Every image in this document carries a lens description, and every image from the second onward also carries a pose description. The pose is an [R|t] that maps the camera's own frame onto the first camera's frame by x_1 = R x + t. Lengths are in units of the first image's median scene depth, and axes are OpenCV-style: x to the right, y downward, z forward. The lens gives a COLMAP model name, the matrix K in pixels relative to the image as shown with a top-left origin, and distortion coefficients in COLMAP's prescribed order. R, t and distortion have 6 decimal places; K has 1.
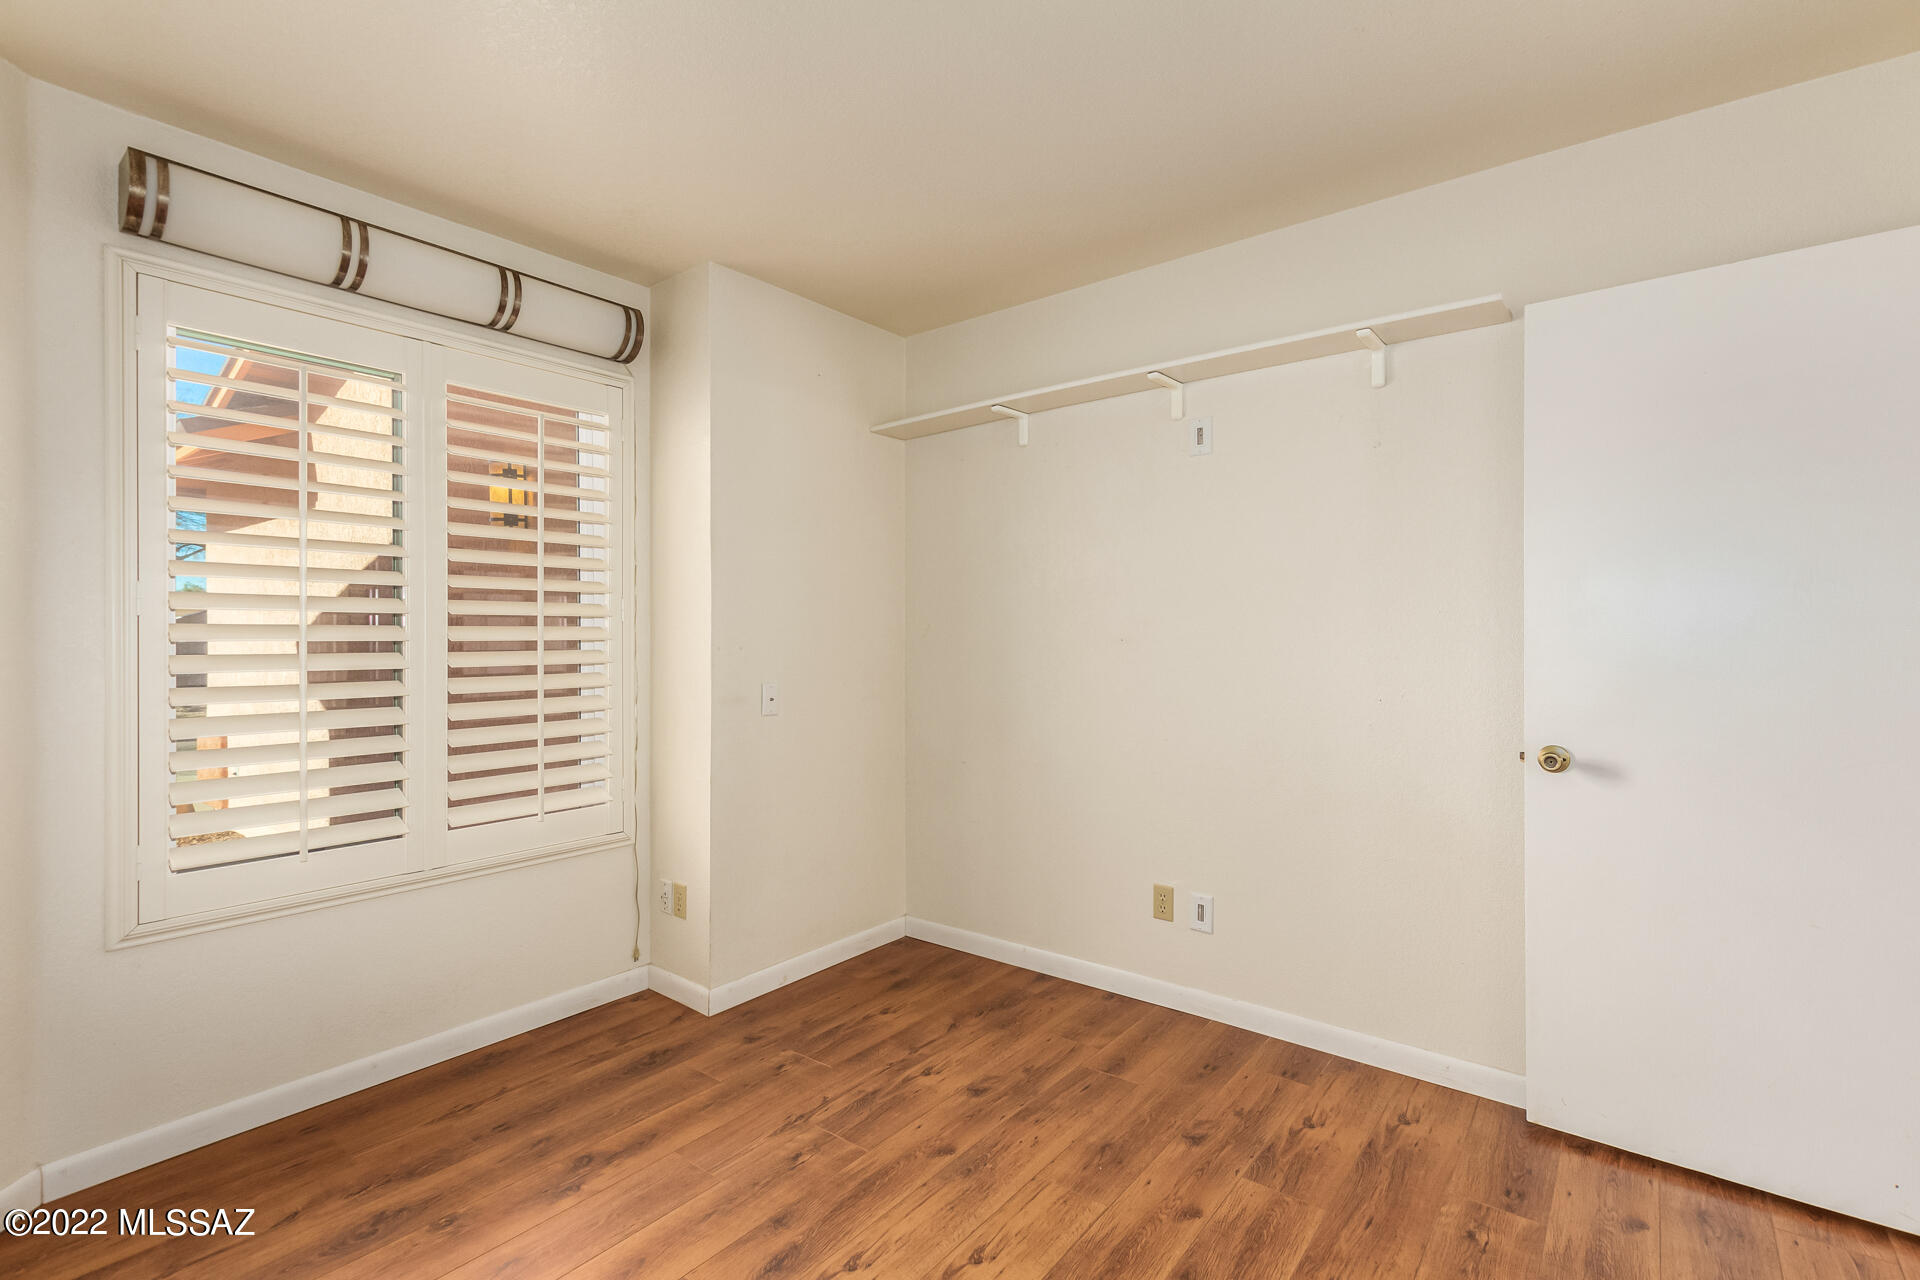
lens RADIAL K [[879.0, 0, 969.0], [0, 879.0, 644.9], [0, 0, 1]] dist [0.001220, -0.001409]
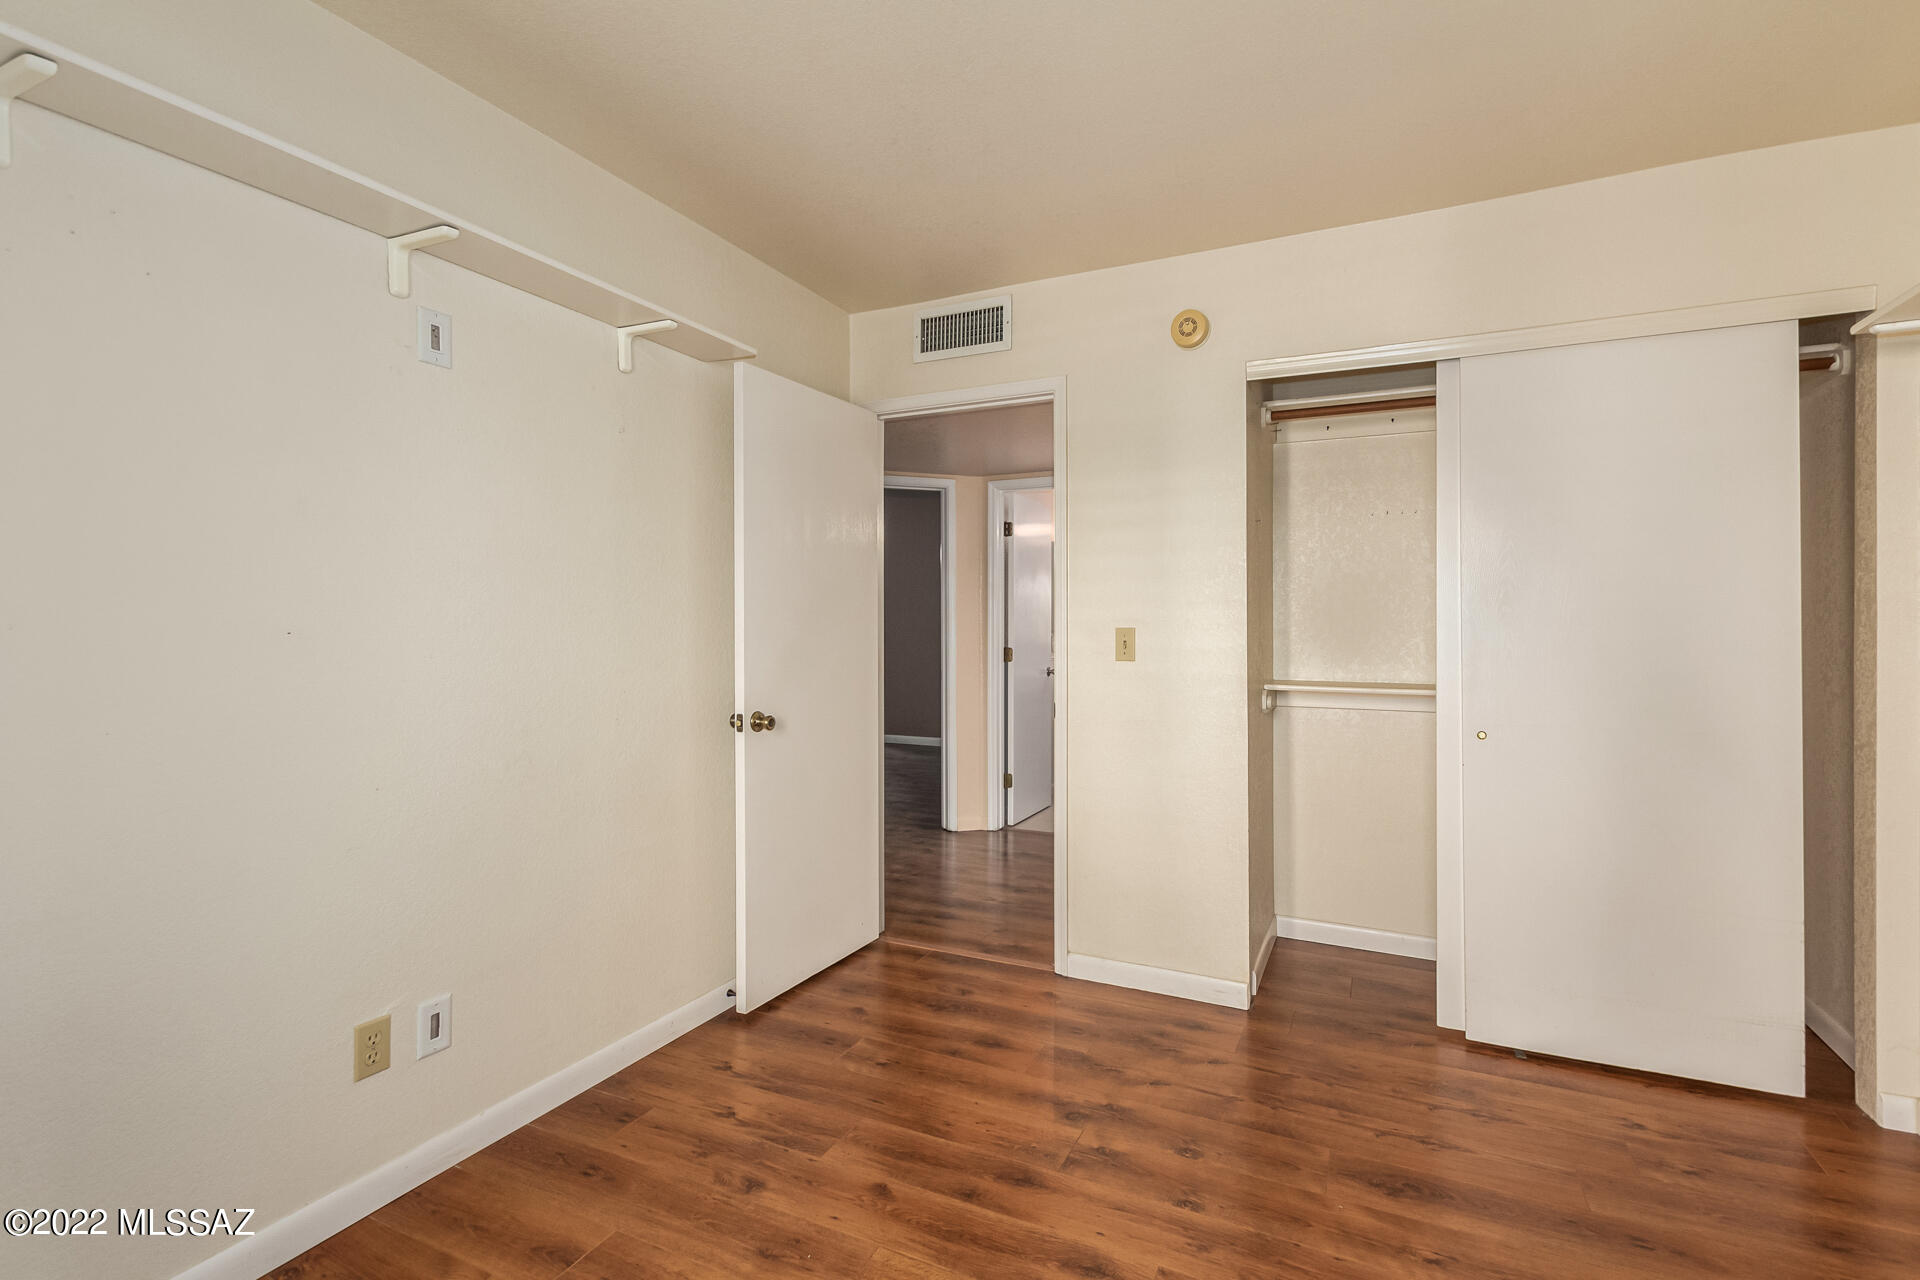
lens RADIAL K [[879.0, 0, 969.0], [0, 879.0, 644.9], [0, 0, 1]] dist [0.001220, -0.001409]
pose [[-0.220117, -0.020432, 0.975259, -0.592179], [0.009210, 0.999693, 0.023022, -0.010700], [-0.975430, 0.014049, -0.219861, 0.870673]]
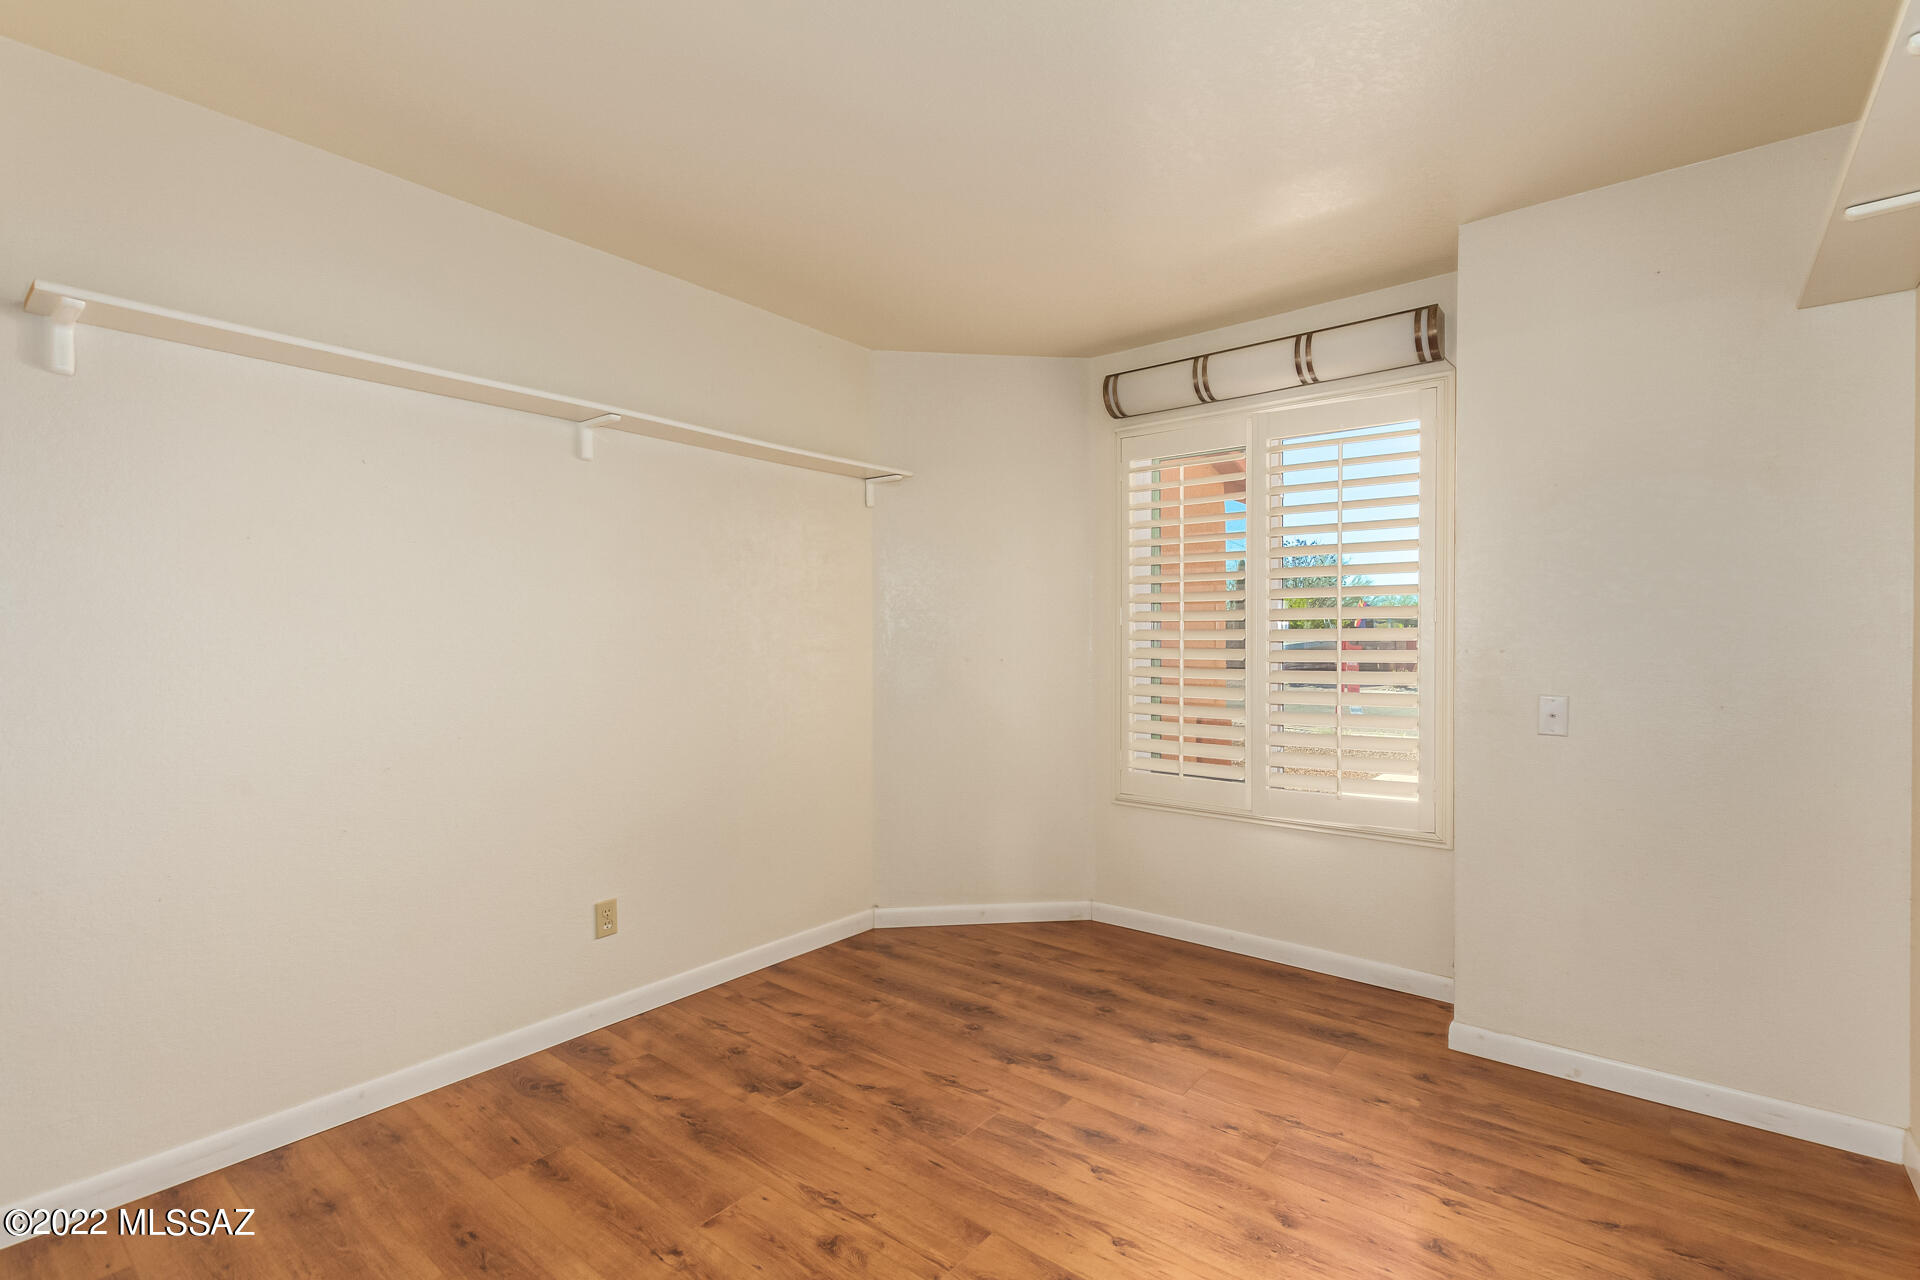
lens RADIAL K [[879.0, 0, 969.0], [0, 879.0, 644.9], [0, 0, 1]] dist [0.001220, -0.001409]
pose [[-0.031810, 0.012982, -0.999410, 0.753795], [-0.004157, 0.999905, 0.013121, -0.012888], [0.999485, 0.004572, -0.031753, 0.617550]]
